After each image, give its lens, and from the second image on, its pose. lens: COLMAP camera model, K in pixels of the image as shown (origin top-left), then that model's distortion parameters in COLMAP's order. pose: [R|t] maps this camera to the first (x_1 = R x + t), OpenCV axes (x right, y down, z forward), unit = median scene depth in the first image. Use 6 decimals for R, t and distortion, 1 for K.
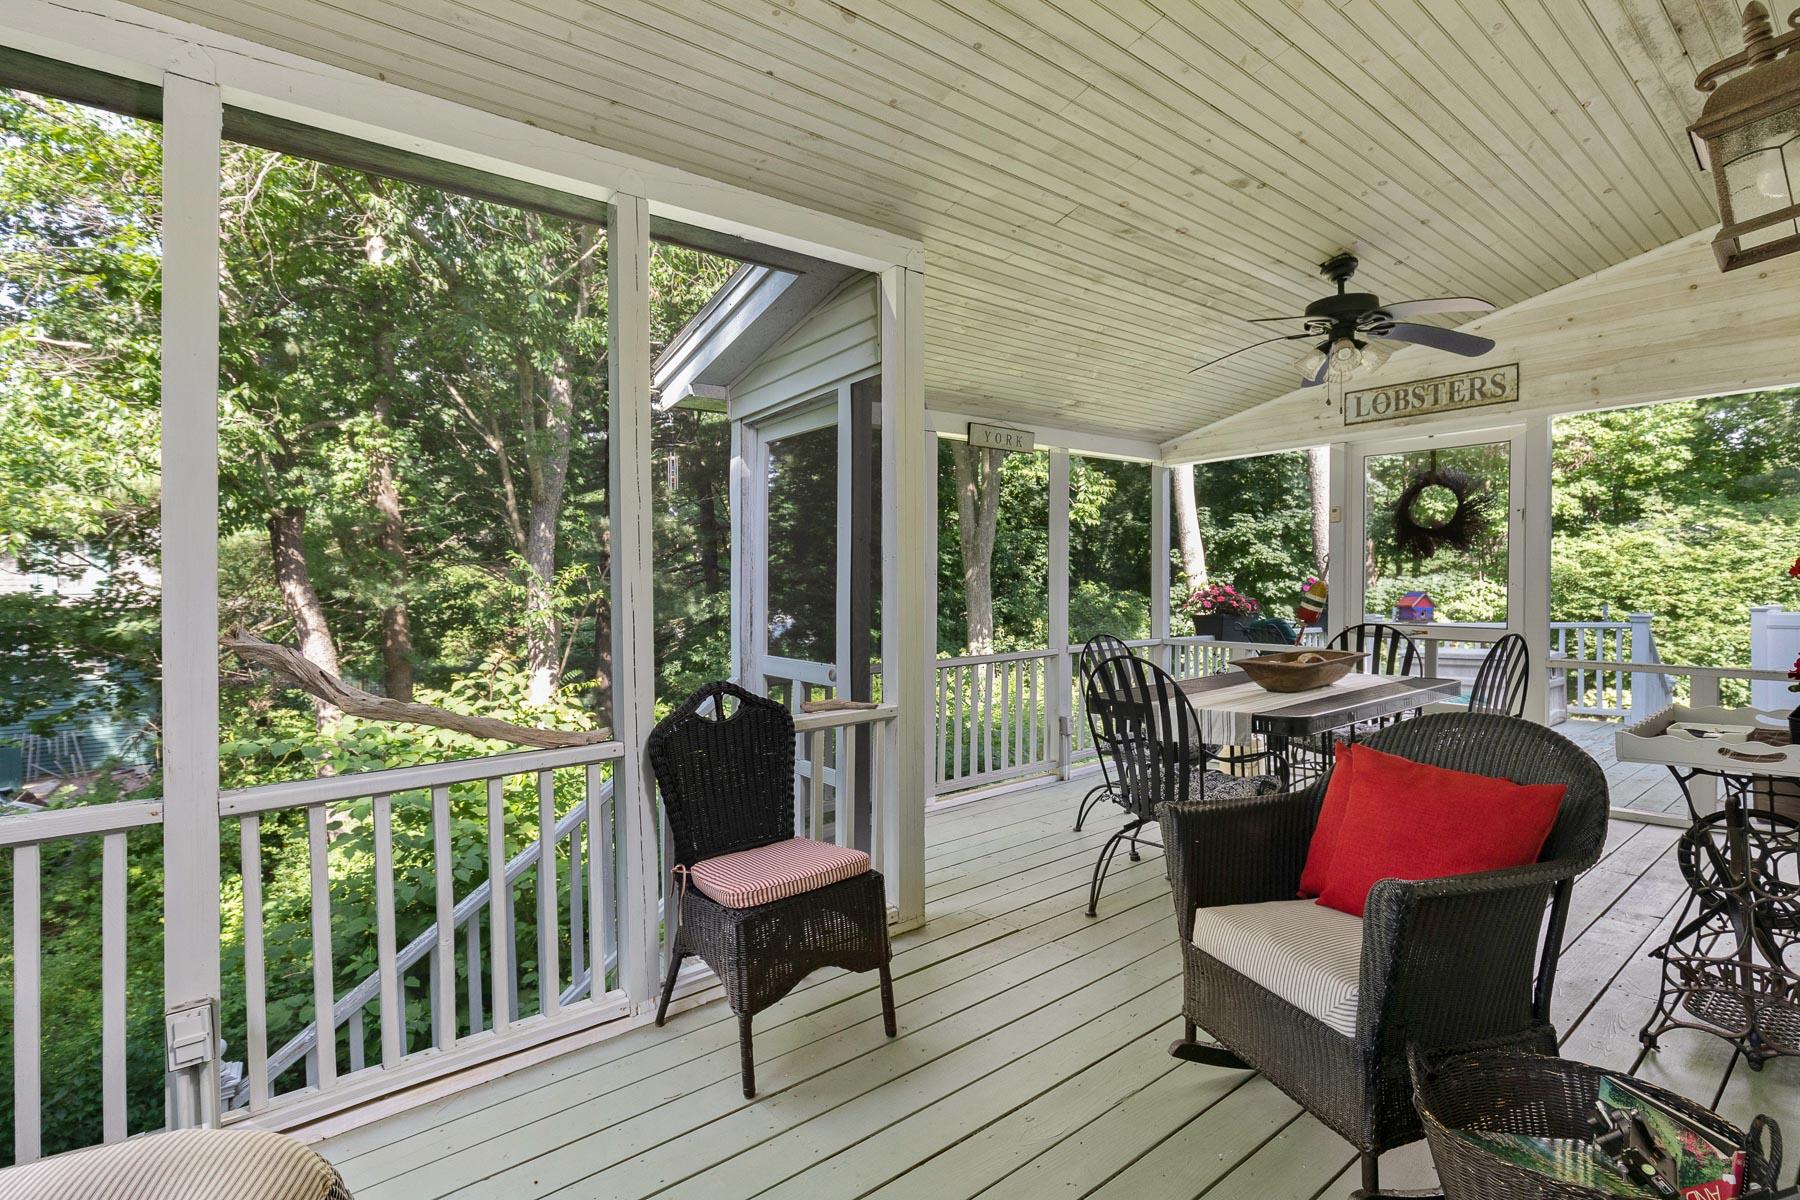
lens RADIAL K [[842.5, 0, 896.9], [0, 842.5, 601.3], [0, 0, 1]] dist [0.002373, 0.000502]
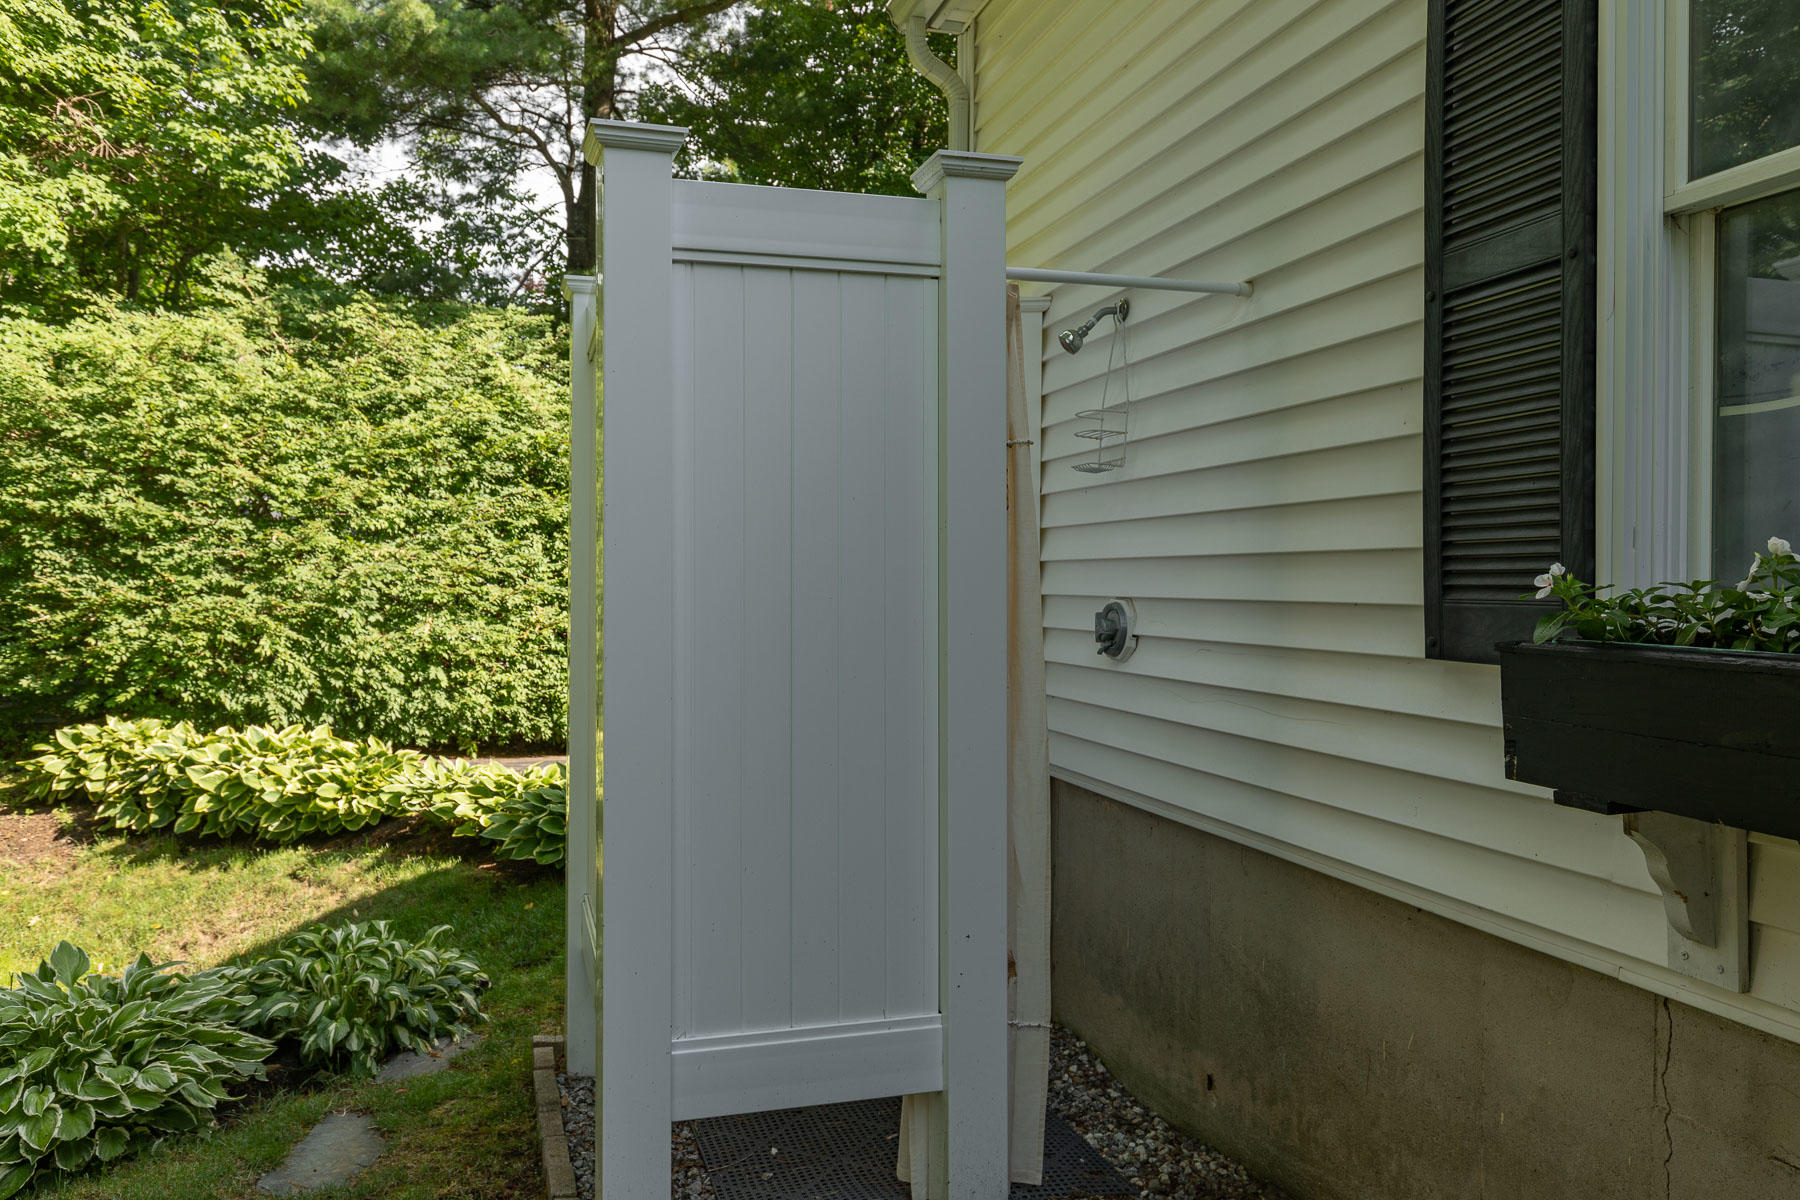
lens RADIAL K [[1336.4, 0, 899.4], [0, 1336.4, 593.1], [0, 0, 1]] dist [-0.002494, 0.000397]
pose [[0.390694, -0.011192, 0.920453, 0.464749], [-0.001325, 0.999918, 0.012721, 0.044024], [-0.920520, -0.006190, 0.390647, 0.485082]]
